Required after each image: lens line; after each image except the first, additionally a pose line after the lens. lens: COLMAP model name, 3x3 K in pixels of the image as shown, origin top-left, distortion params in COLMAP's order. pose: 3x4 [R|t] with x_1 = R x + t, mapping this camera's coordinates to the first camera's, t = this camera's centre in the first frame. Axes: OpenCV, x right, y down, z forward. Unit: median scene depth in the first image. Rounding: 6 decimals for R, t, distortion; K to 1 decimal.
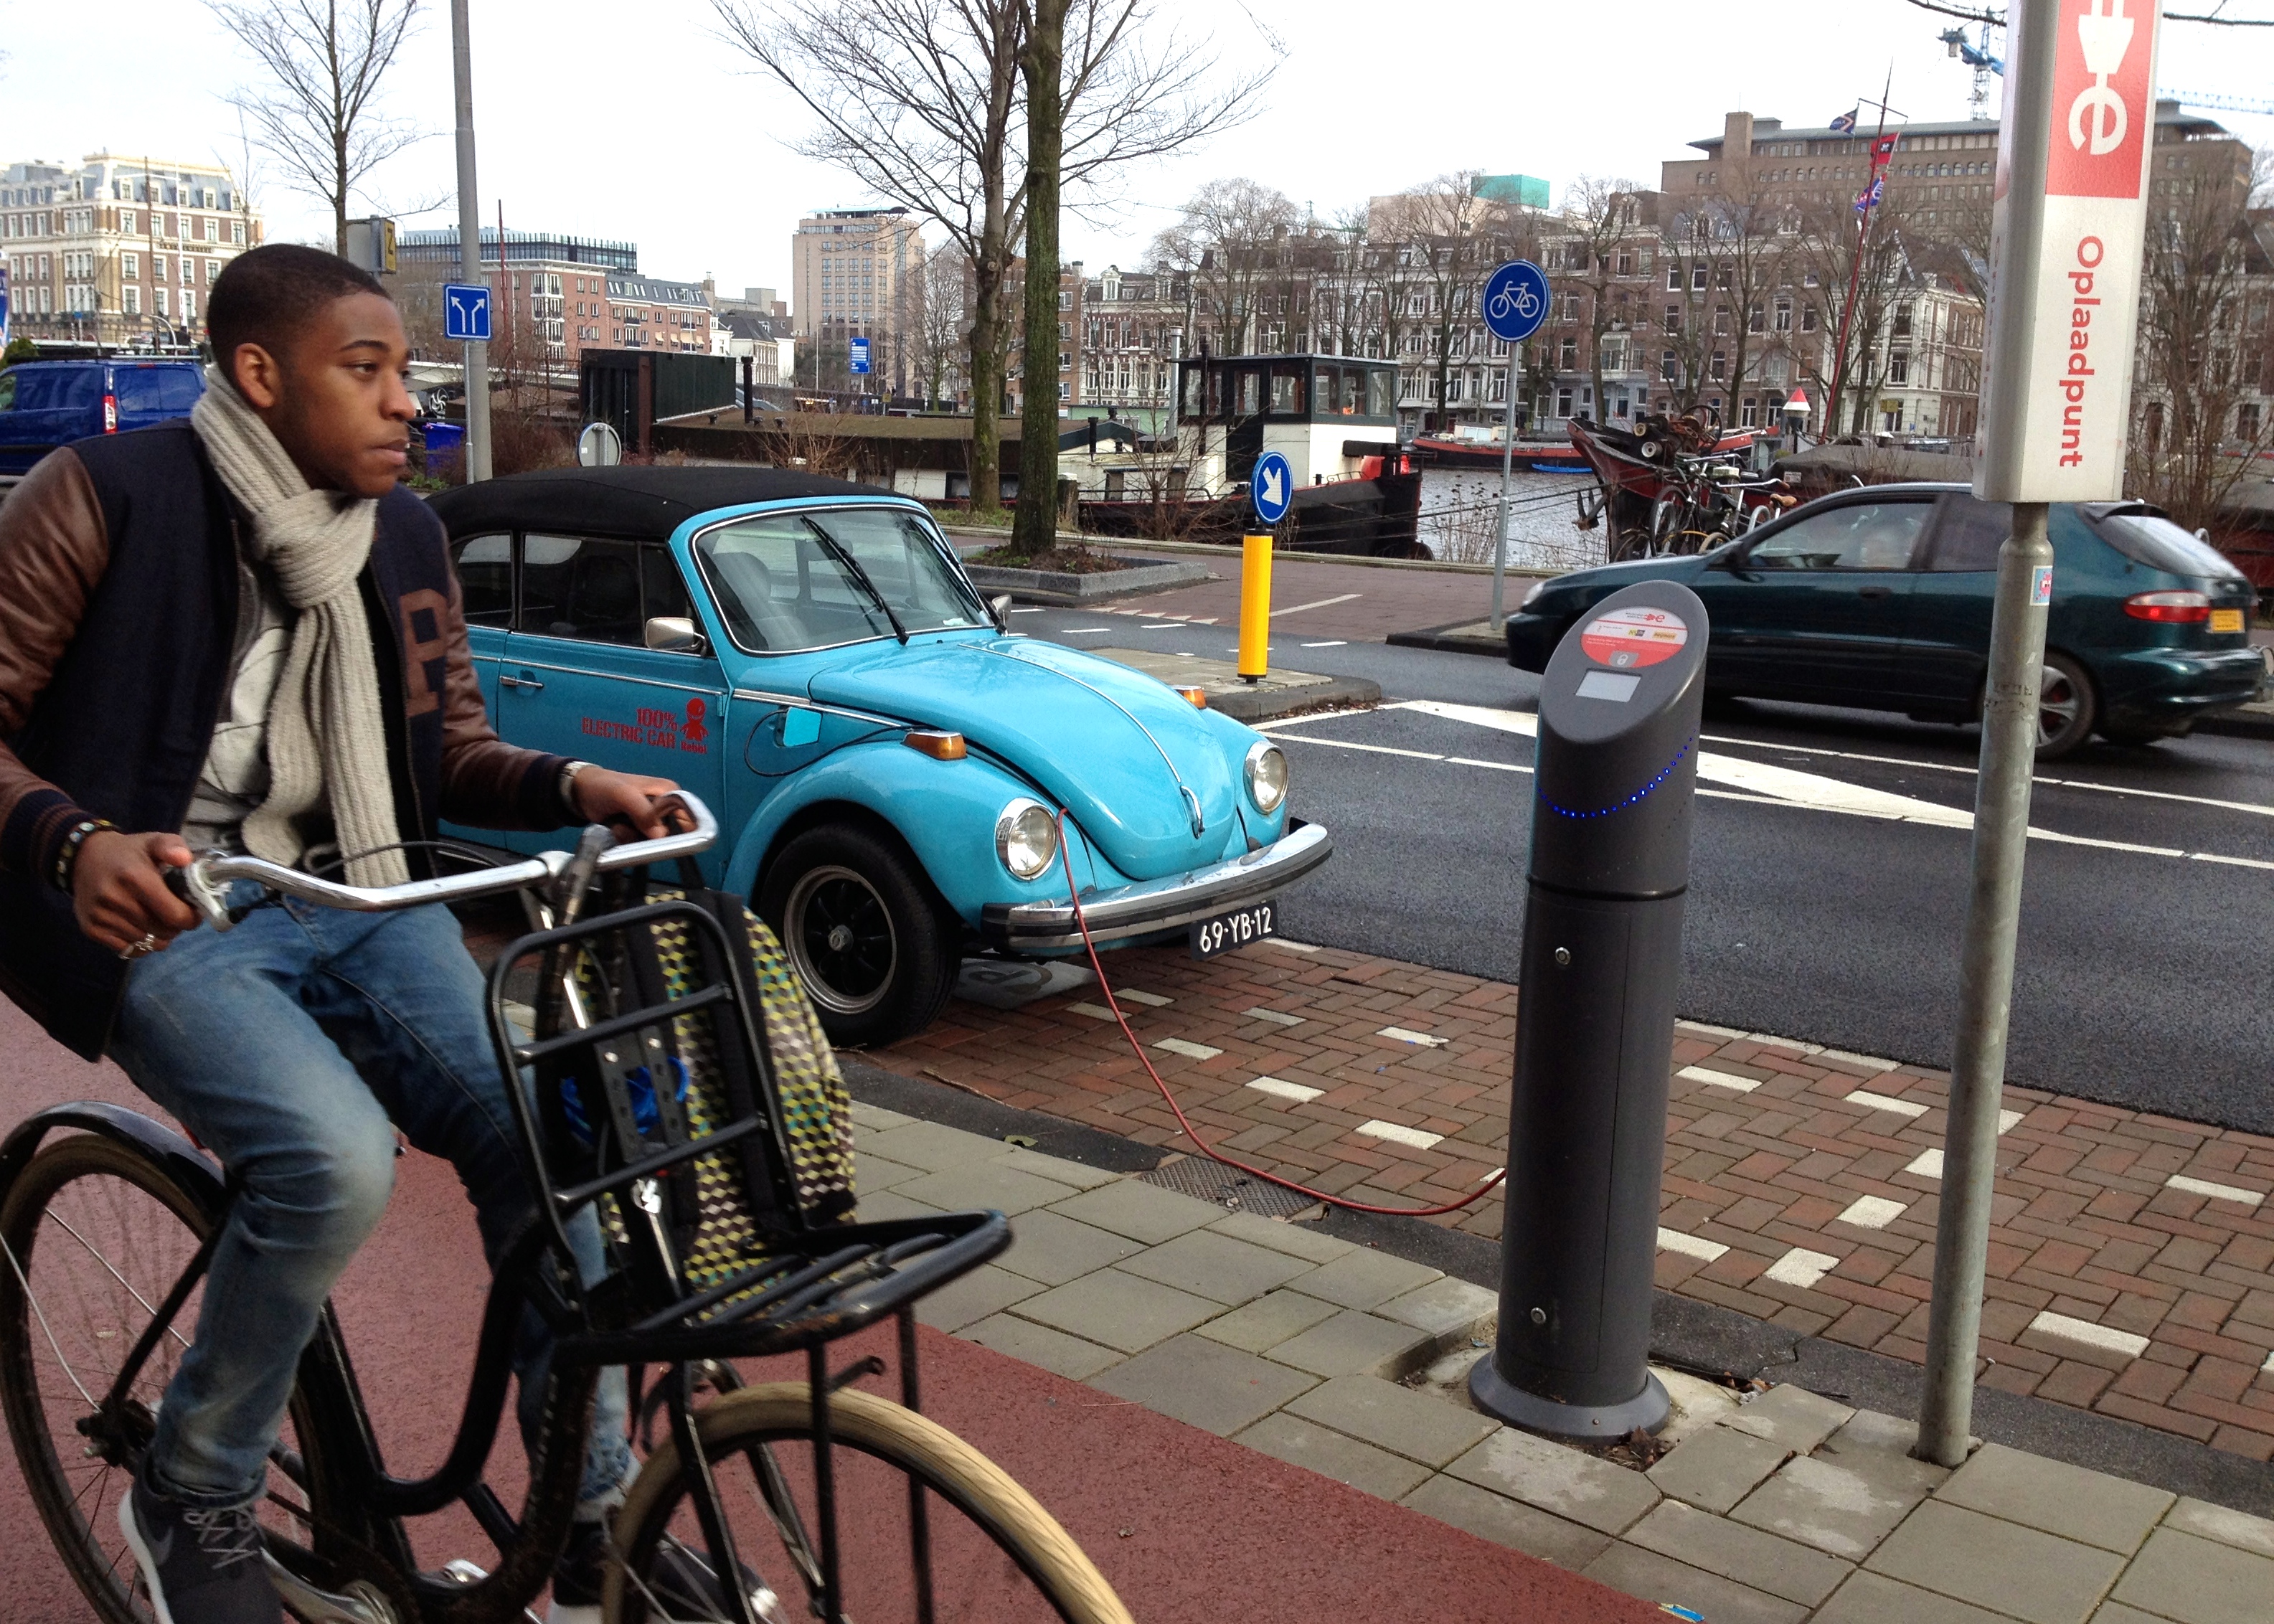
lens RADIAL K [[2196.1, 0, 1137.0], [0, 2196.1, 812.0], [0, 0, 1]] dist [0.194135, -0.449662]
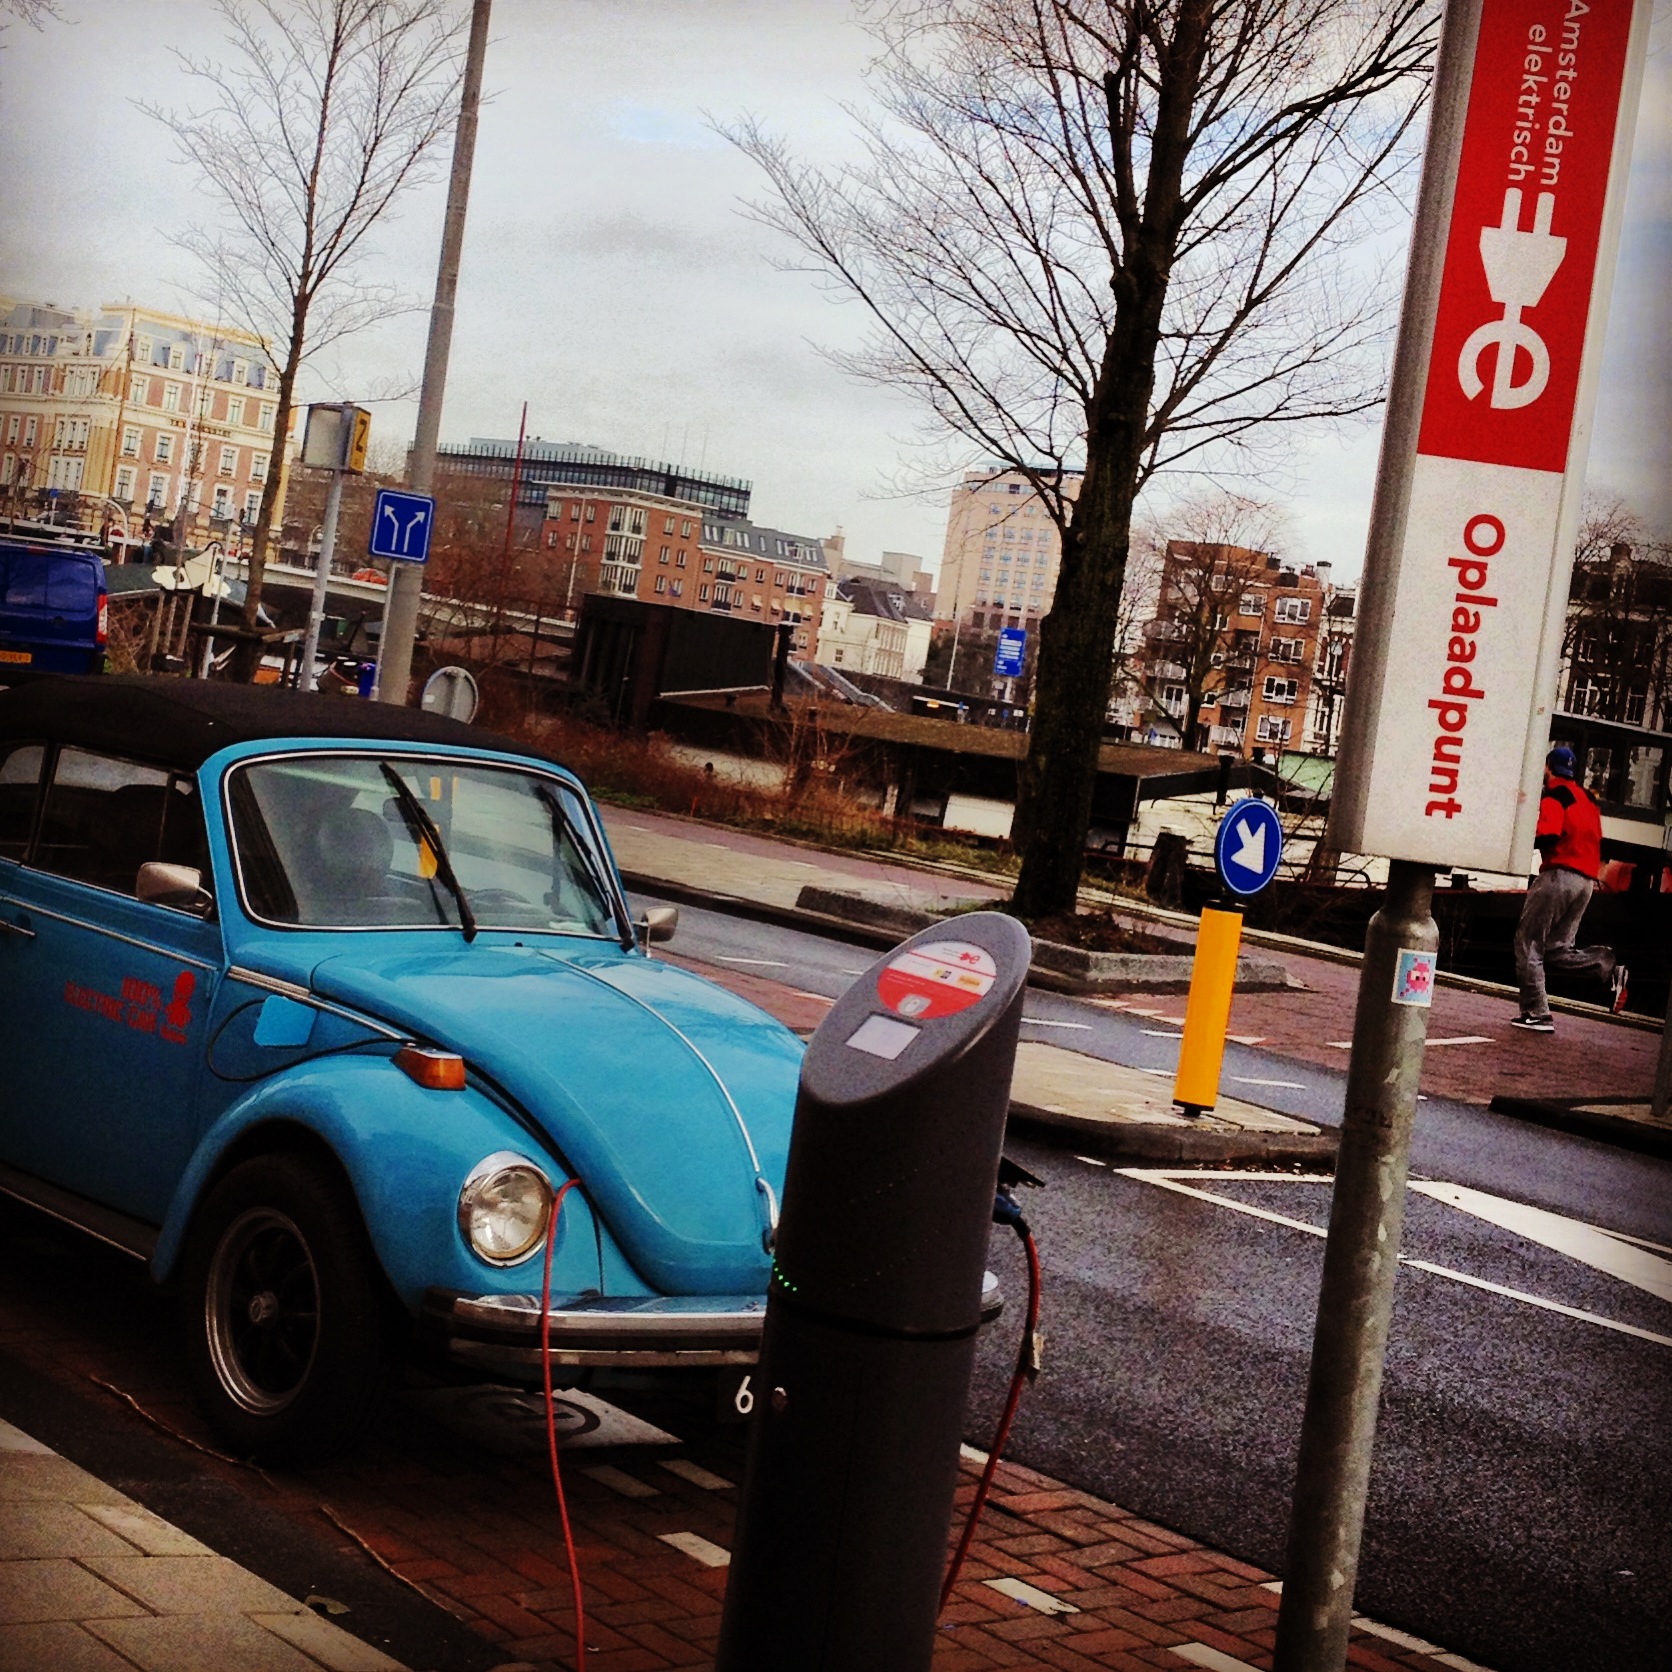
lens RADIAL K [[3103.5, 0, 833.1], [0, 3103.5, 755.5], [0, 0, 1]] dist [0.273120, -2.043060]
pose [[0.965337, 0.123400, -0.229993, 0.106652], [-0.162391, 0.973814, -0.159110, 0.005028], [0.204336, 0.190943, 0.960098, -0.006542]]
